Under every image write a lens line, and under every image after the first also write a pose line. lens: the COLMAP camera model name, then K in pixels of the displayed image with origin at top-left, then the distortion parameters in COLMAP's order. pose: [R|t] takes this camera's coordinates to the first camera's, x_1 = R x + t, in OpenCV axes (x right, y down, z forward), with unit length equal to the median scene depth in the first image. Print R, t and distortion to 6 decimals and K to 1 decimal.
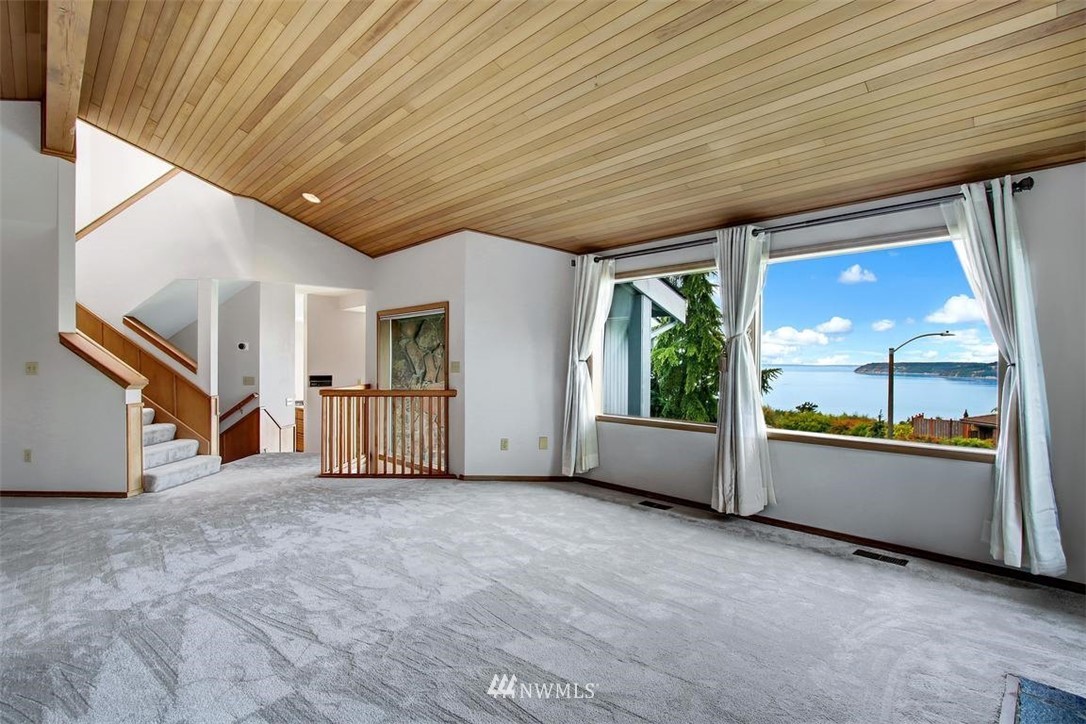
lens RADIAL K [[512.1, 0, 540.8], [0, 512.1, 365.8], [0, 0, 1]] dist [-0.000589, -0.000191]
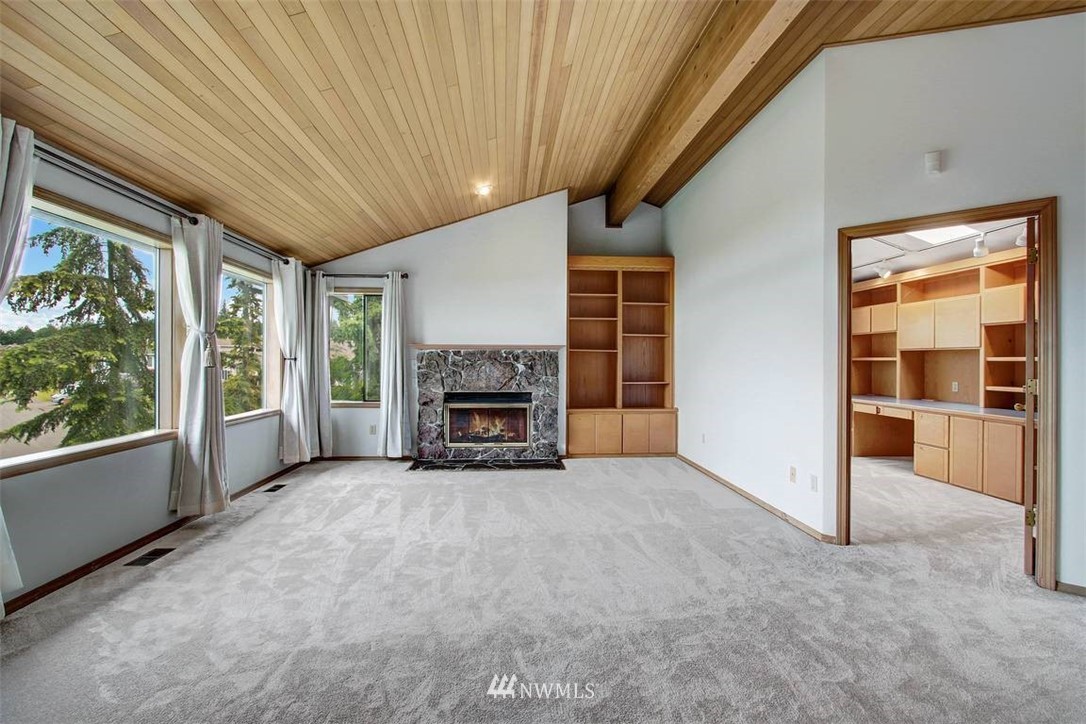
lens RADIAL K [[516.6, 0, 540.8], [0, 516.6, 358.2], [0, 0, 1]] dist [-0.022151, 0.000057]
pose [[-0.760384, -0.003915, 0.649462, -0.725773], [-0.002451, 0.999992, 0.003158, -0.008240], [-0.649469, 0.000809, -0.760388, 1.323866]]
